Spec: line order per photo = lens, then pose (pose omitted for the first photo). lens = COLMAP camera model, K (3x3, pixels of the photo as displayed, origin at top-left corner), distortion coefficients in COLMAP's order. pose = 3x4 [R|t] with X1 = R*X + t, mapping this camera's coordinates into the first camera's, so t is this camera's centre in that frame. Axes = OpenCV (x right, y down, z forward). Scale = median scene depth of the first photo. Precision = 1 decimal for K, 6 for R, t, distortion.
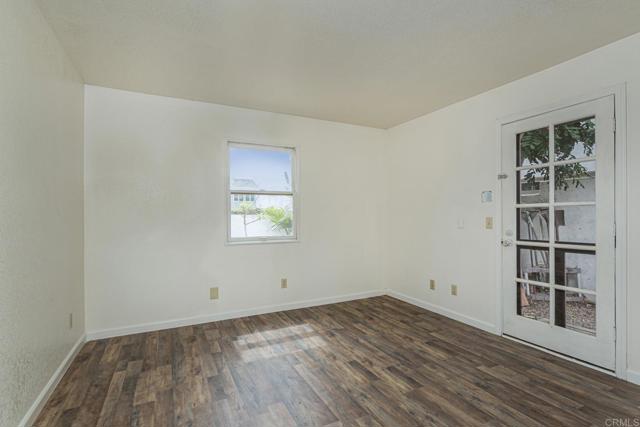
lens RADIAL K [[302.3, 0, 318.3], [0, 302.3, 213.7], [0, 0, 1]] dist [0.003607, 0.000731]
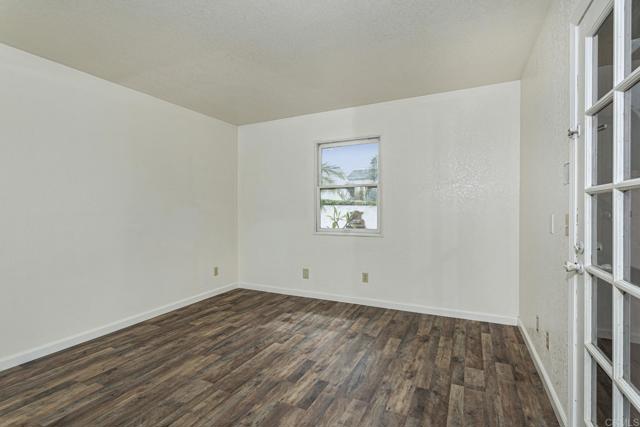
lens RADIAL K [[302.3, 0, 318.3], [0, 302.3, 213.7], [0, 0, 1]] dist [0.003607, 0.000731]
pose [[0.598428, 0.008874, -0.801128, 0.731640], [0.011447, 0.999742, 0.019625, 0.001759], [0.801095, -0.020915, 0.598172, 0.371830]]
